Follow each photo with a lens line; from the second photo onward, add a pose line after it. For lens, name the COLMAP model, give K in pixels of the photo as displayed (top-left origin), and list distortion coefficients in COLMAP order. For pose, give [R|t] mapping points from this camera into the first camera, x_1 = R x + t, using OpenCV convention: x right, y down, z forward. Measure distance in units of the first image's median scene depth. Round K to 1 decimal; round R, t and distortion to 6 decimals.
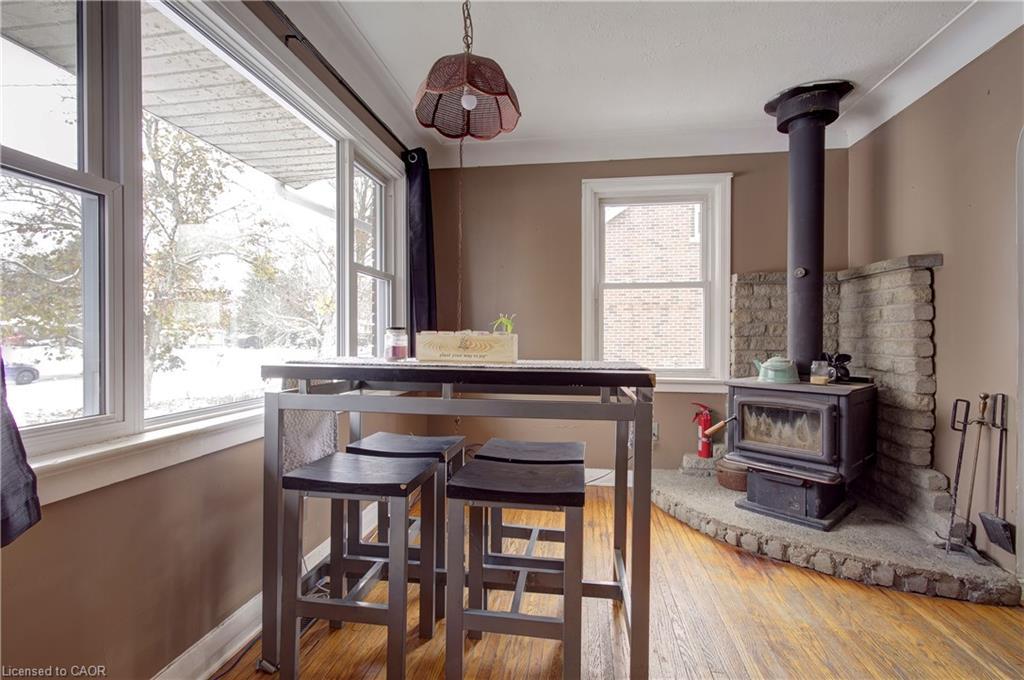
lens RADIAL K [[464.6, 0, 512.4], [0, 464.6, 338.3], [0, 0, 1]] dist [0.002462, 0.000482]
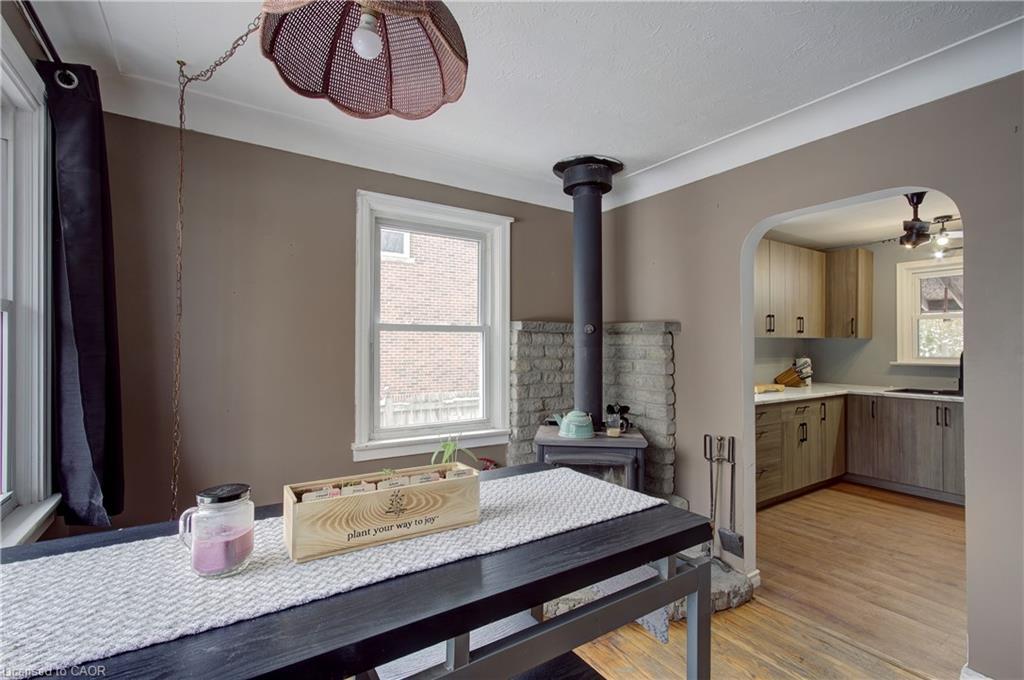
lens RADIAL K [[464.6, 0, 512.4], [0, 464.6, 338.3], [0, 0, 1]] dist [0.002462, 0.000482]
pose [[0.744022, 0.010894, 0.668067, -0.219378], [0.000901, 0.999850, -0.017308, -0.101043], [-0.668155, 0.013479, 0.743900, 0.321639]]
